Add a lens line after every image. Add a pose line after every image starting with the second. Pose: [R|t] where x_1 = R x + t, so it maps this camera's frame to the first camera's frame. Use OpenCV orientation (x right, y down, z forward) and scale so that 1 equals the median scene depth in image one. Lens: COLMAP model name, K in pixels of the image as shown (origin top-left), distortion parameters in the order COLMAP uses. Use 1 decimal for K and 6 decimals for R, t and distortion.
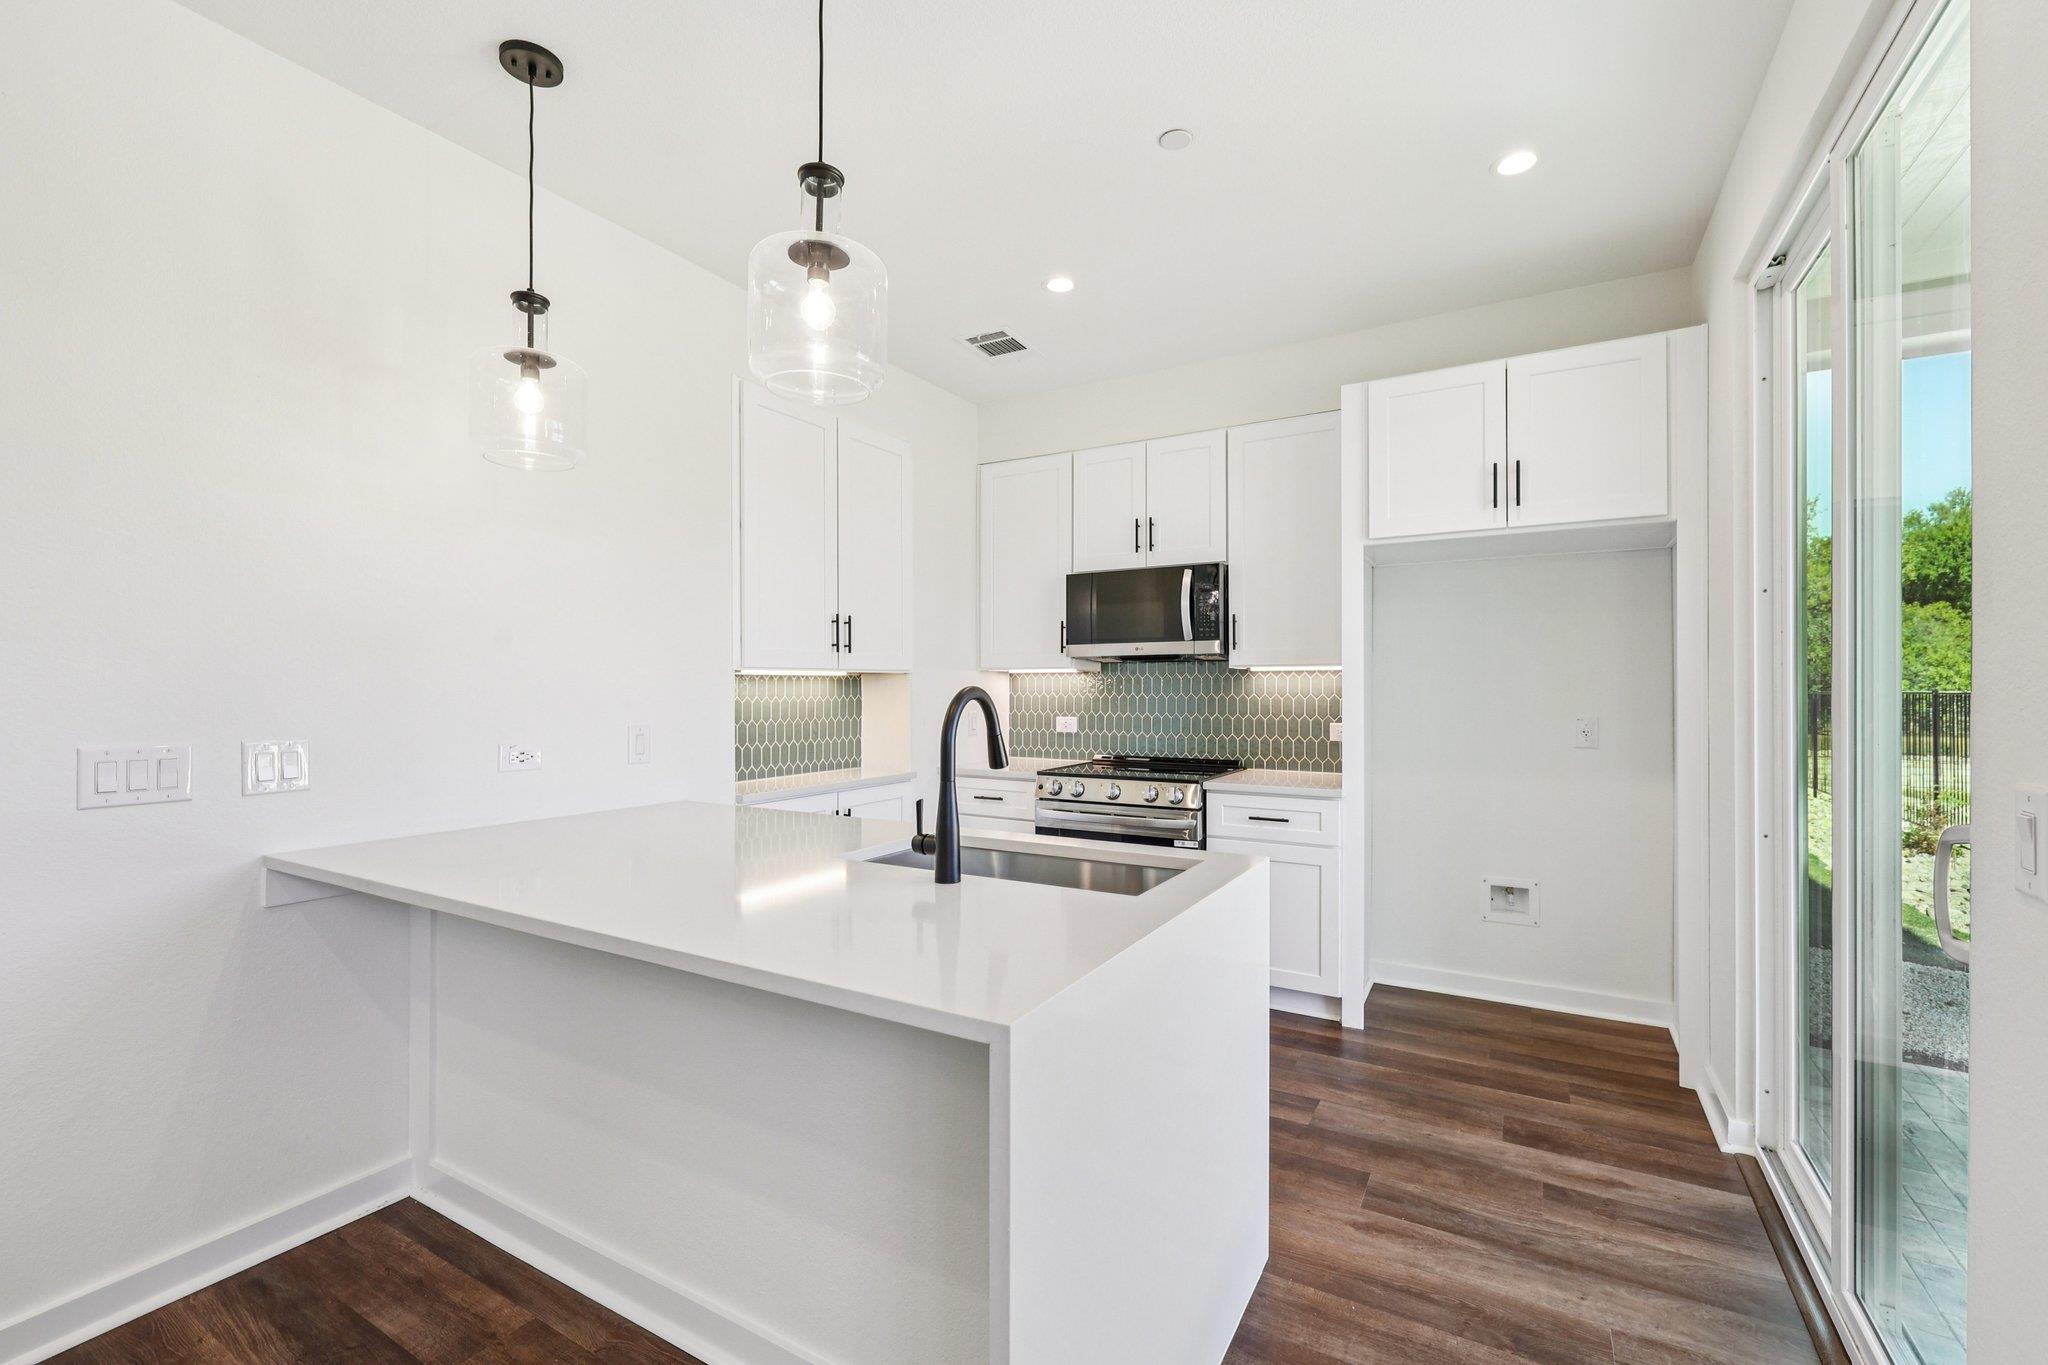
lens RADIAL K [[866.7, 0, 1035.2], [0, 866.7, 686.8], [0, 0, 1]] dist [-0.000386, 0.001476]
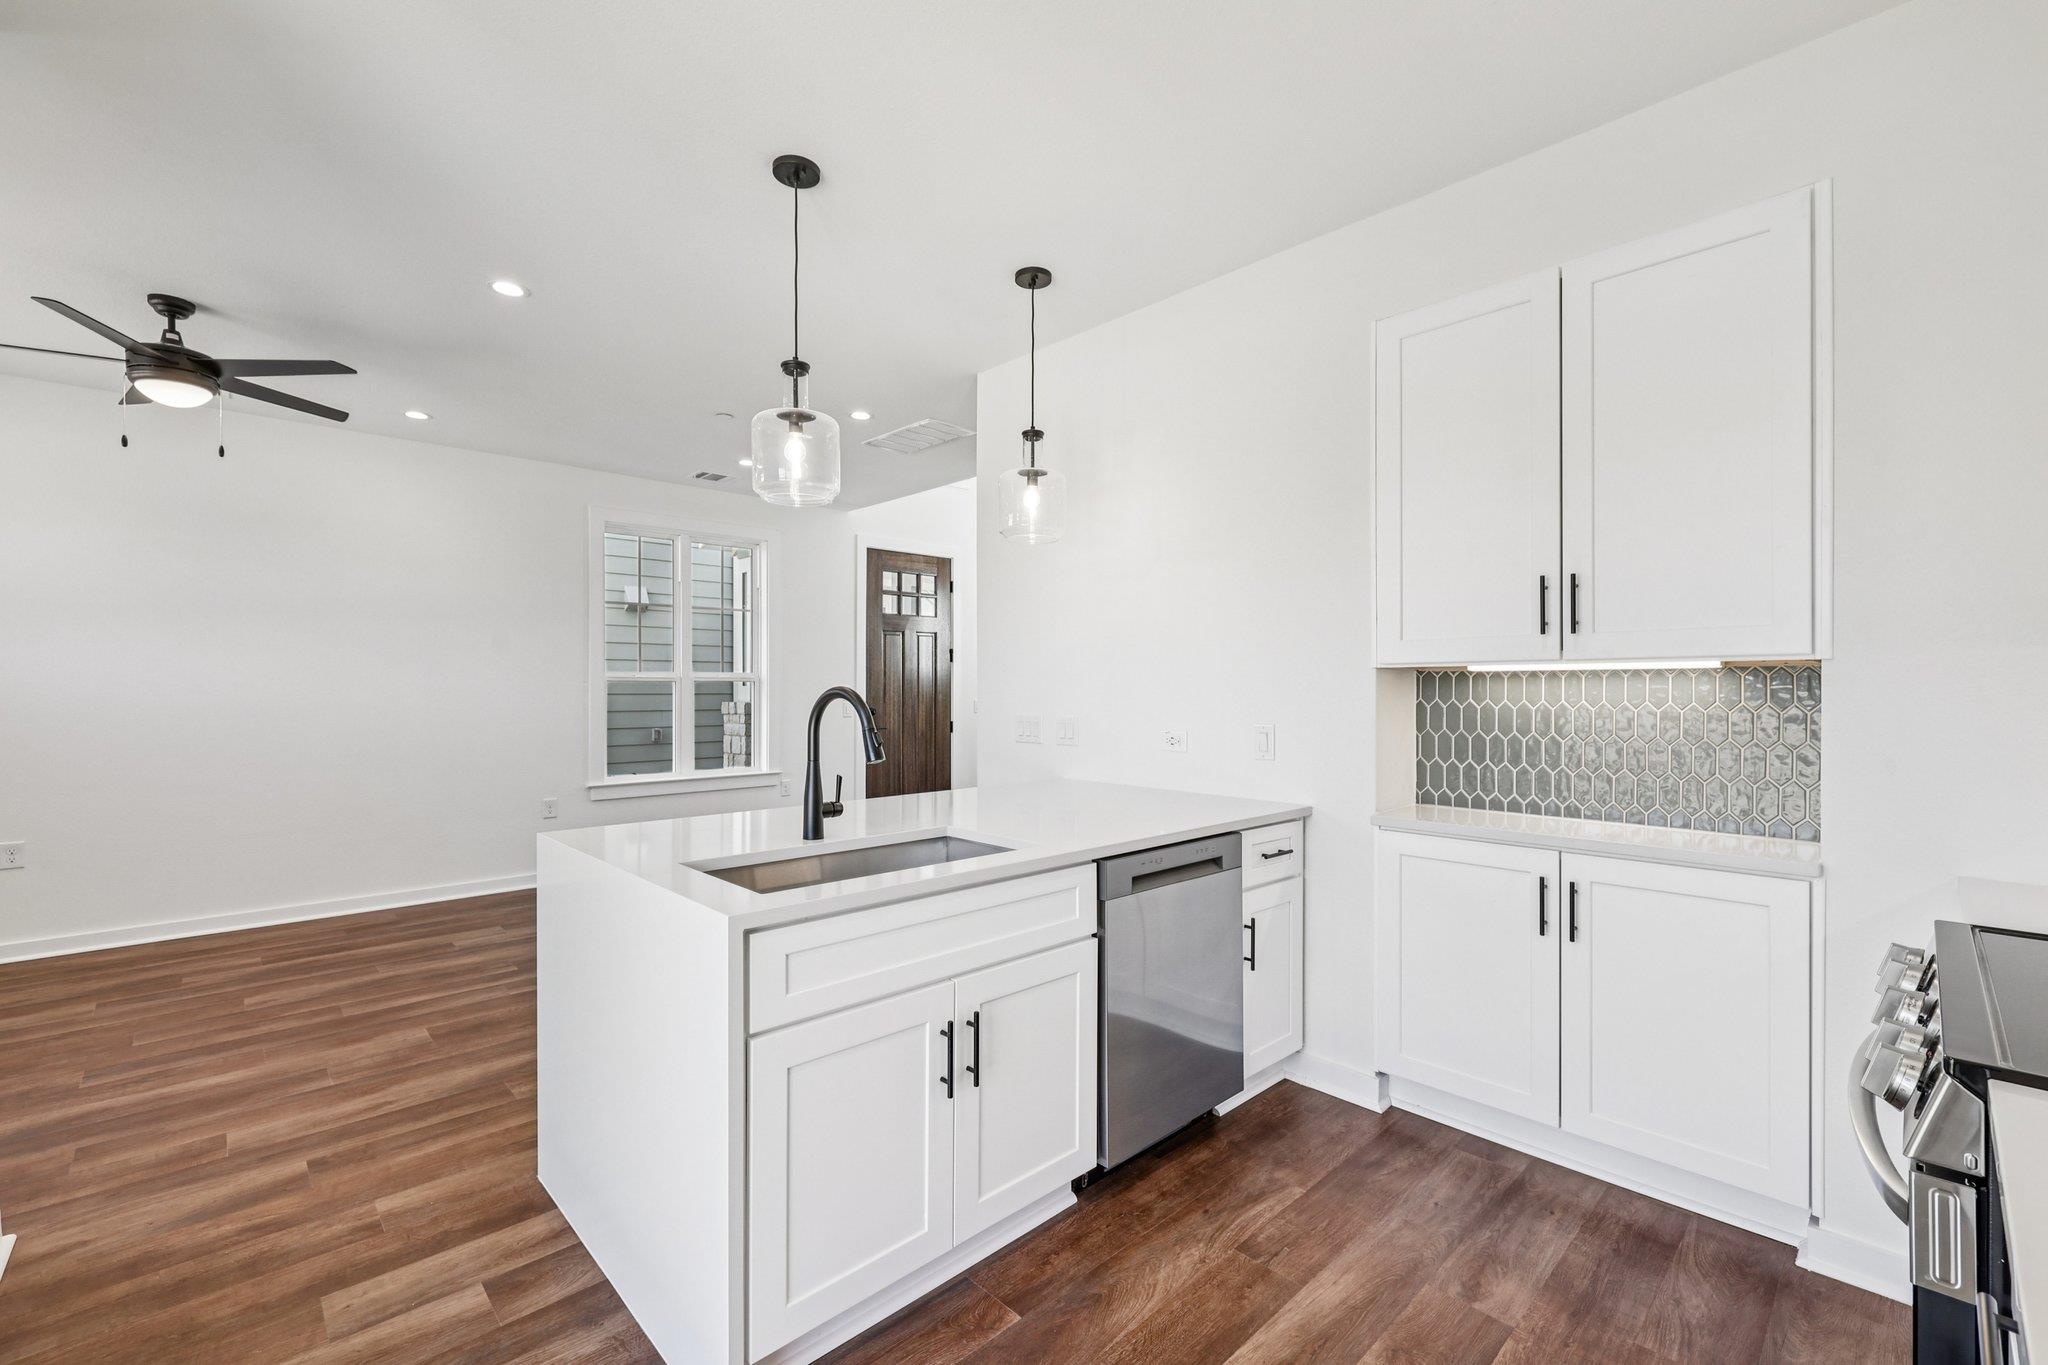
lens RADIAL K [[866.7, 0, 1022.7], [0, 866.7, 683.1], [0, 0, 1]] dist [-0.000386, 0.001476]
pose [[-0.287765, -0.003013, -0.957696, 0.564736], [0.000371, 0.999995, -0.003257, -0.001555], [0.957701, -0.001293, -0.287762, 0.902199]]
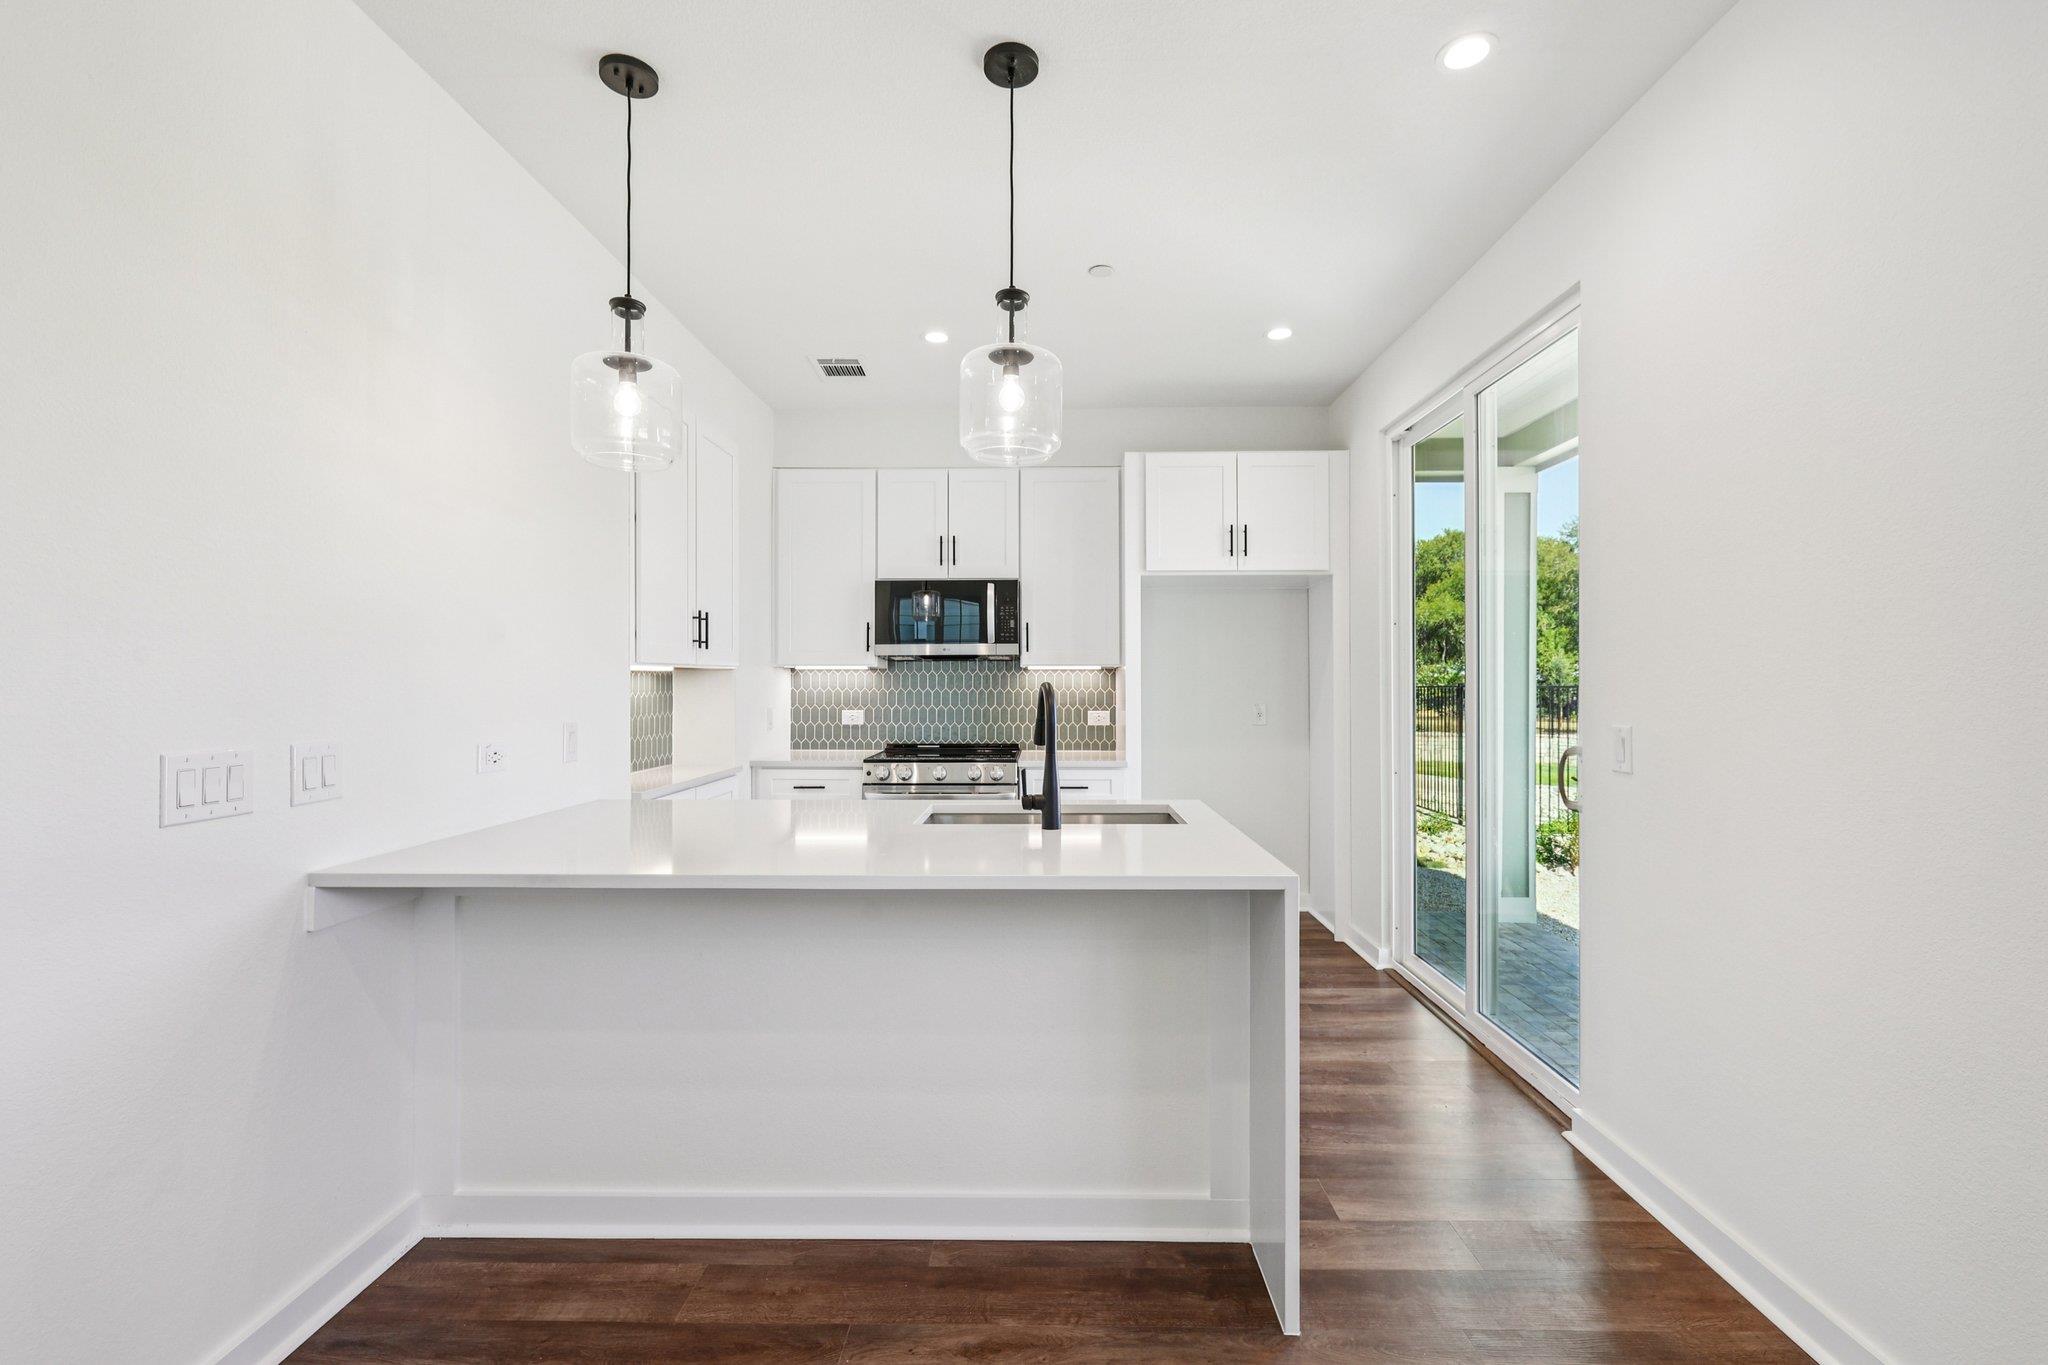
lens RADIAL K [[866.7, 0, 1032.5], [0, 866.7, 680.0], [0, 0, 1]] dist [-0.000386, 0.001476]
pose [[0.875886, 0.001286, 0.482516, -0.417377], [0.000020, 0.999996, -0.002702, -0.000053], [-0.482517, 0.002377, 0.875883, -0.082105]]
